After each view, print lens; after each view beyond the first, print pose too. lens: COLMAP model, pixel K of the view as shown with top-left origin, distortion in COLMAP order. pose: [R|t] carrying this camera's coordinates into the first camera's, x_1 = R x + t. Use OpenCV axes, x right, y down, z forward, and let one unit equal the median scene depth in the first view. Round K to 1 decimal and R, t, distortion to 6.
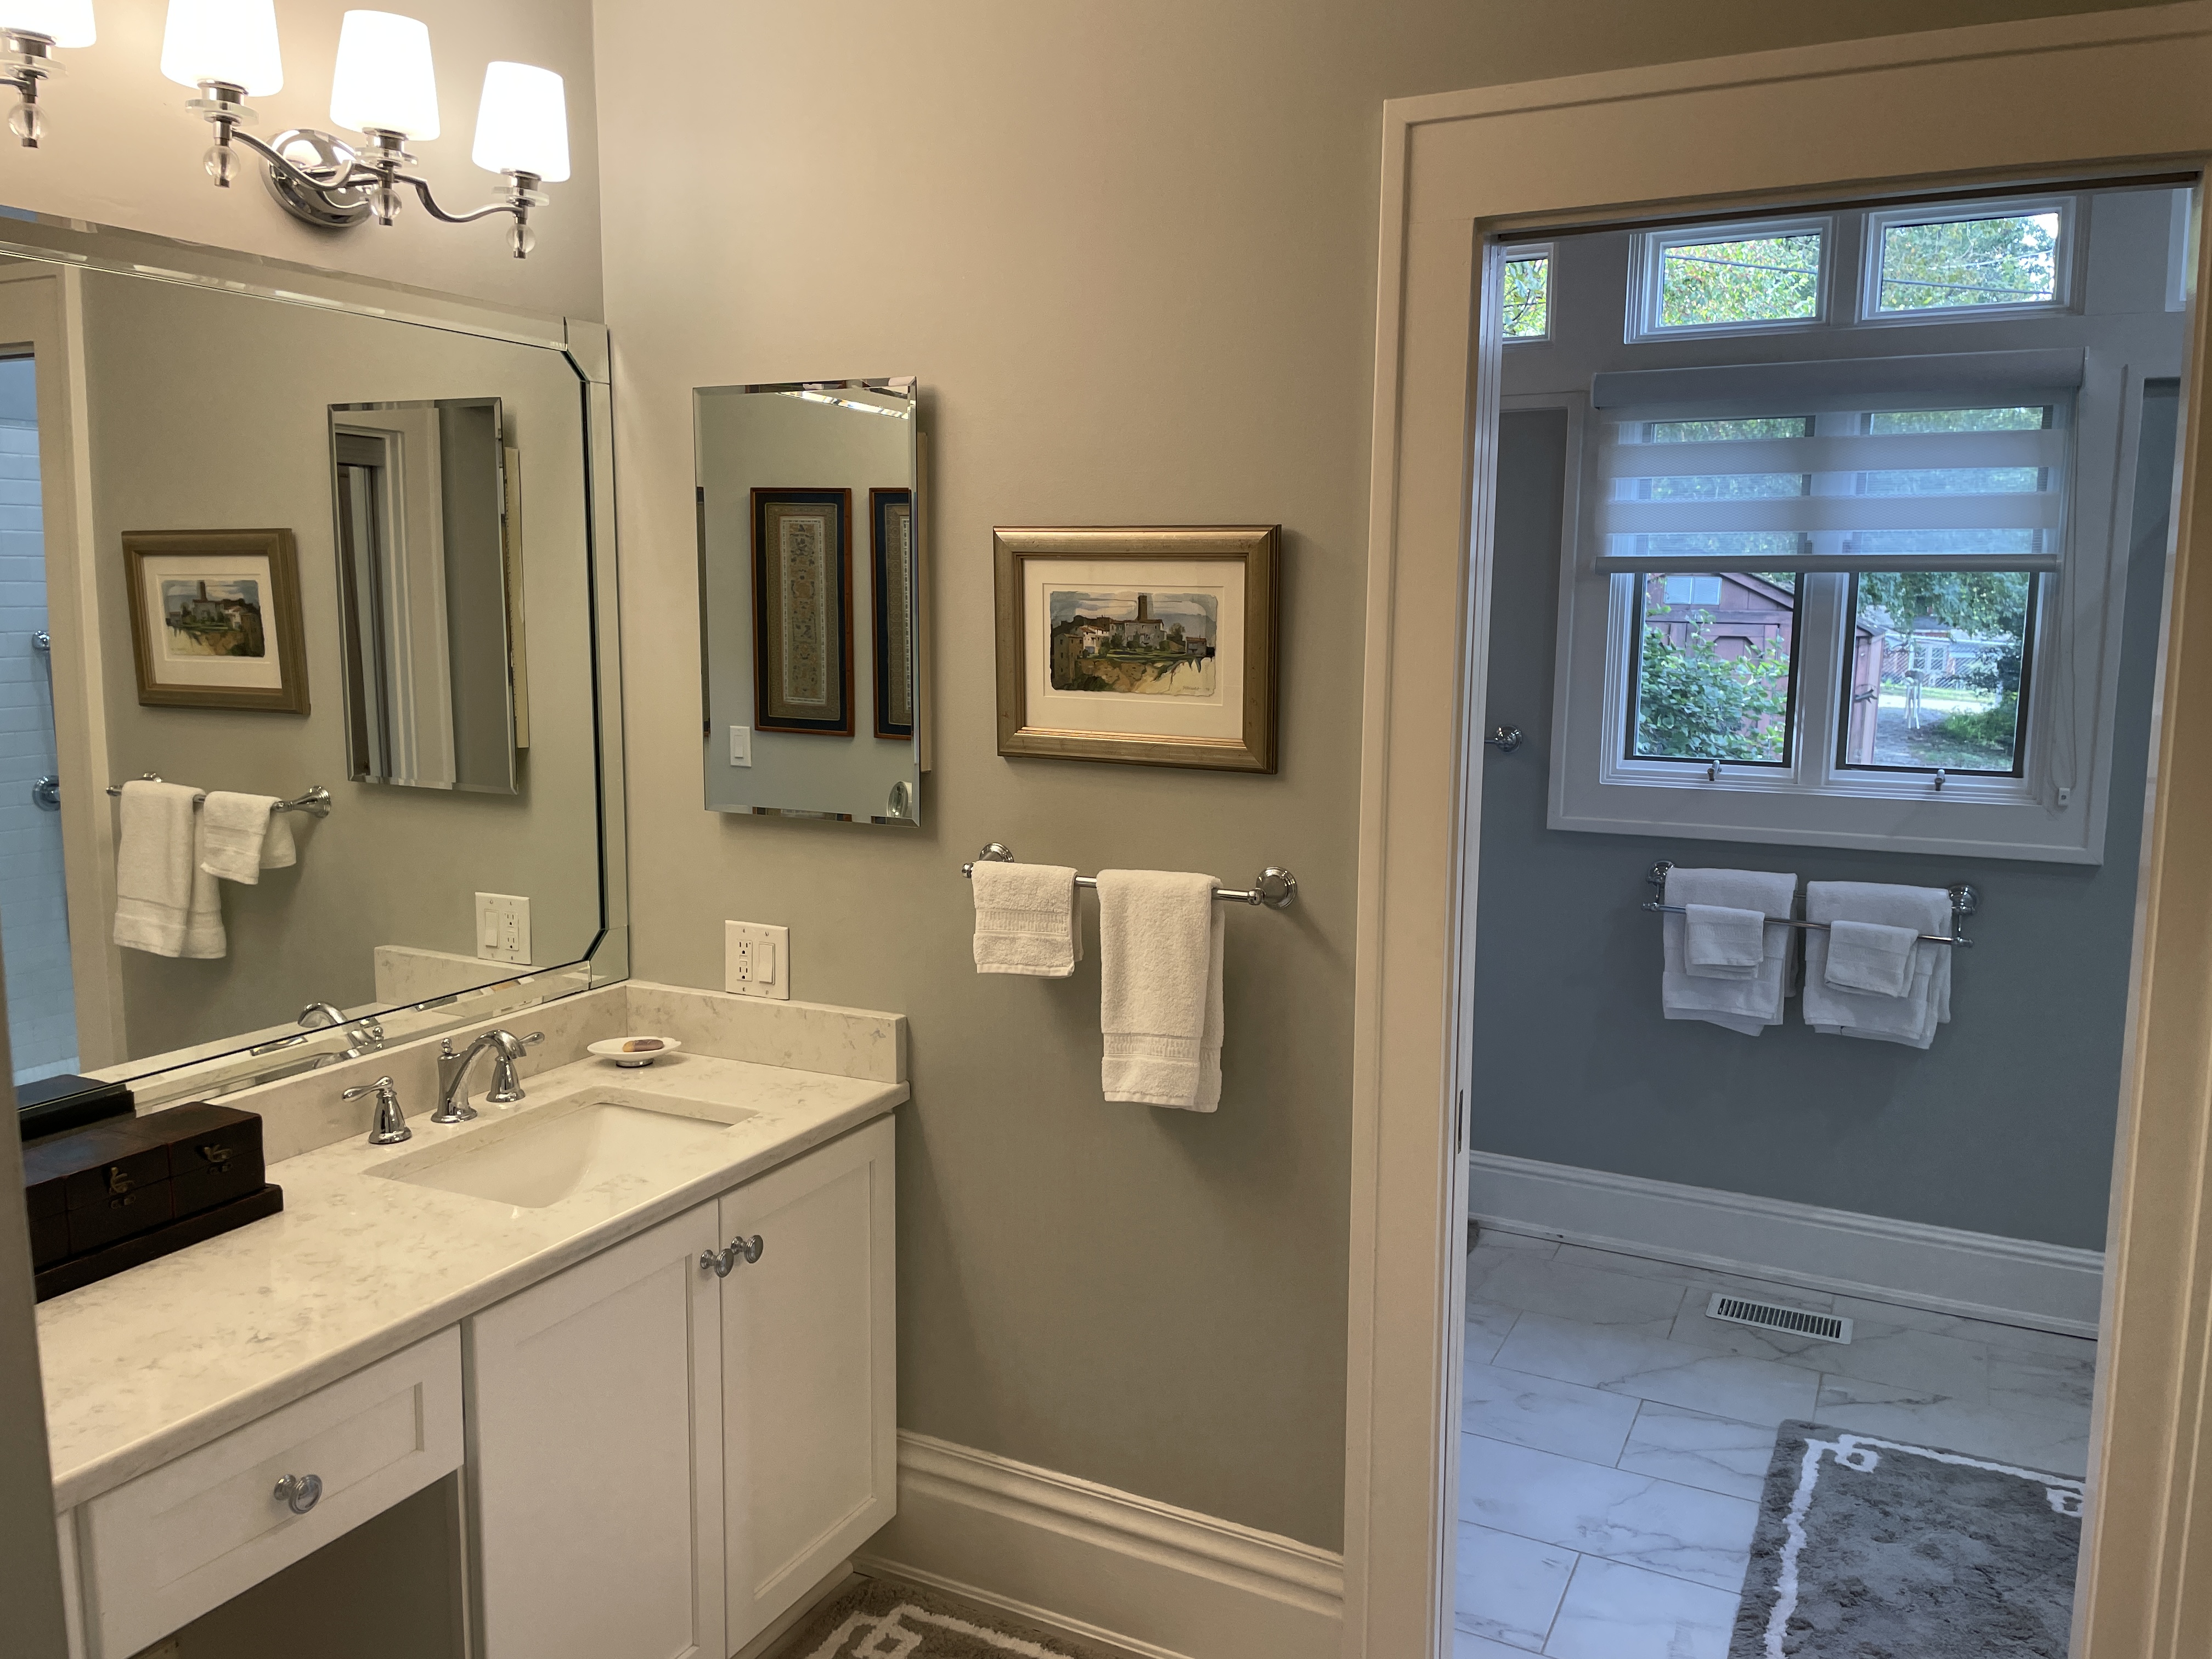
lens RADIAL K [[1679.2, 0, 1111.2], [0, 1679.2, 815.2], [0, 0, 1]] dist [0.065302, -0.084125]
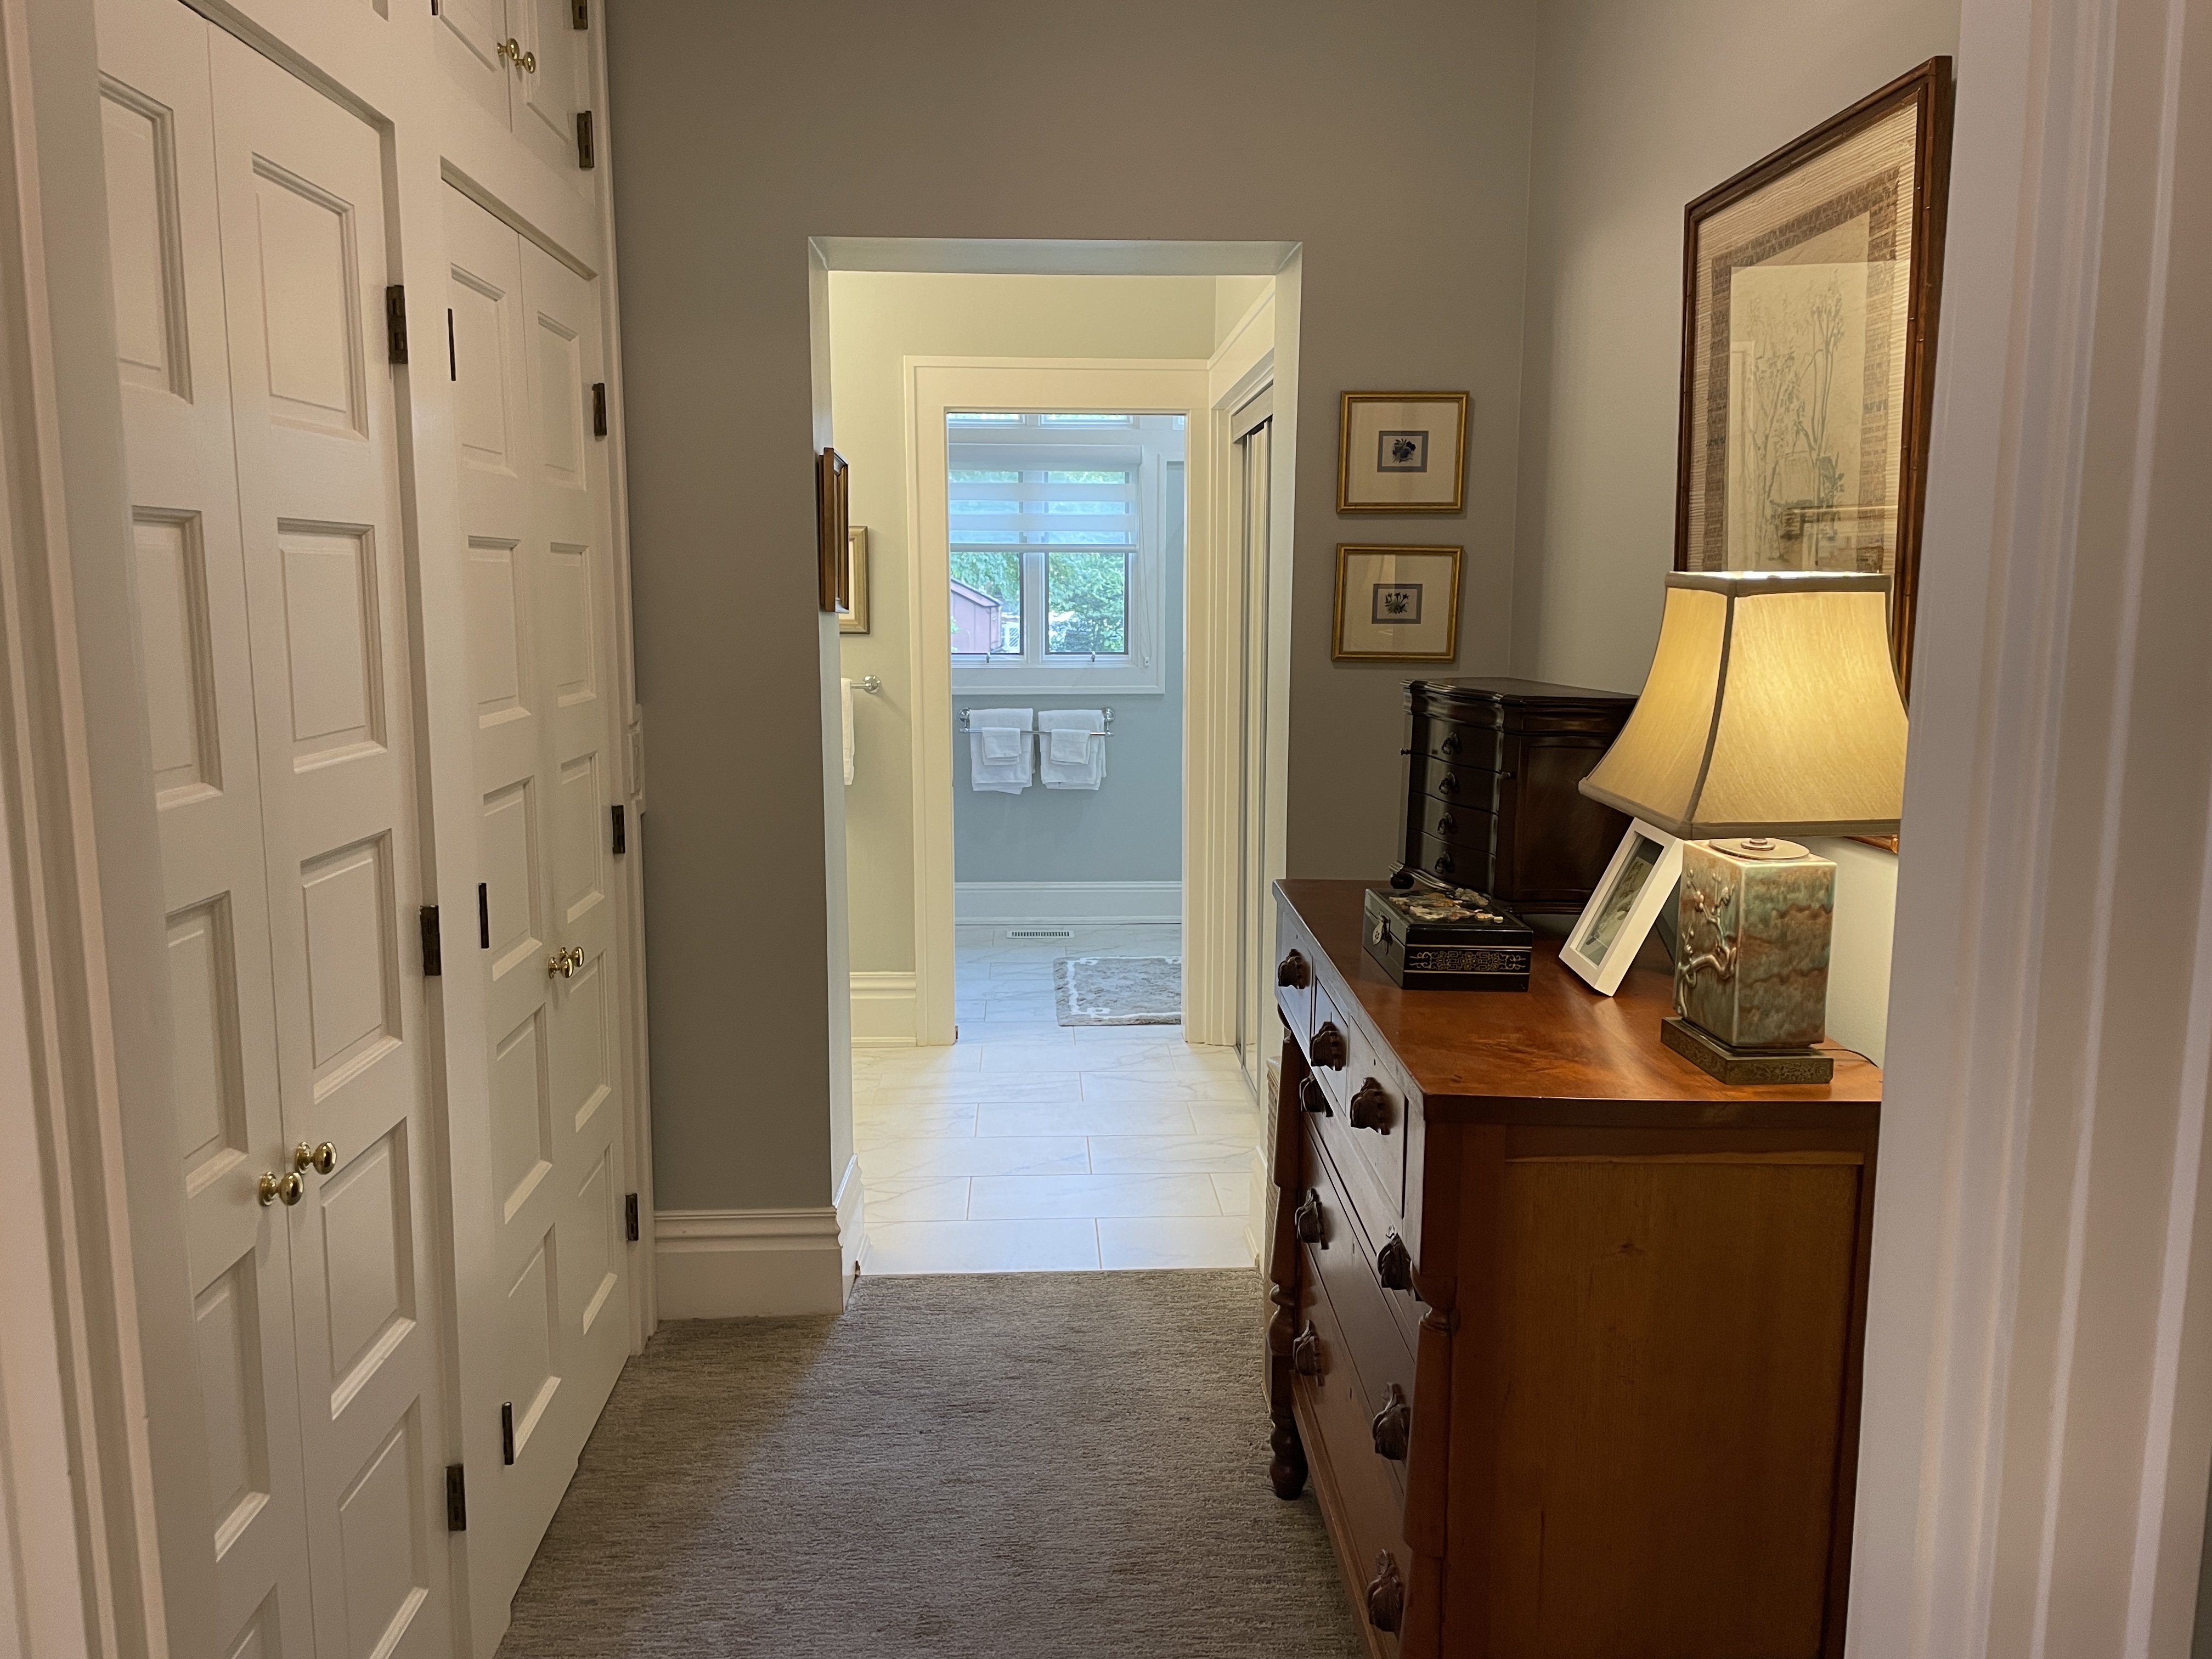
lens RADIAL K [[1679.2, 0, 1096.8], [0, 1679.2, 826.4], [0, 0, 1]] dist [0.065302, -0.084125]
pose [[0.874293, -0.076122, 0.479392, -0.473937], [0.070744, 0.997064, 0.029303, 0.120579], [-0.480215, 0.008294, 0.877111, -0.739518]]
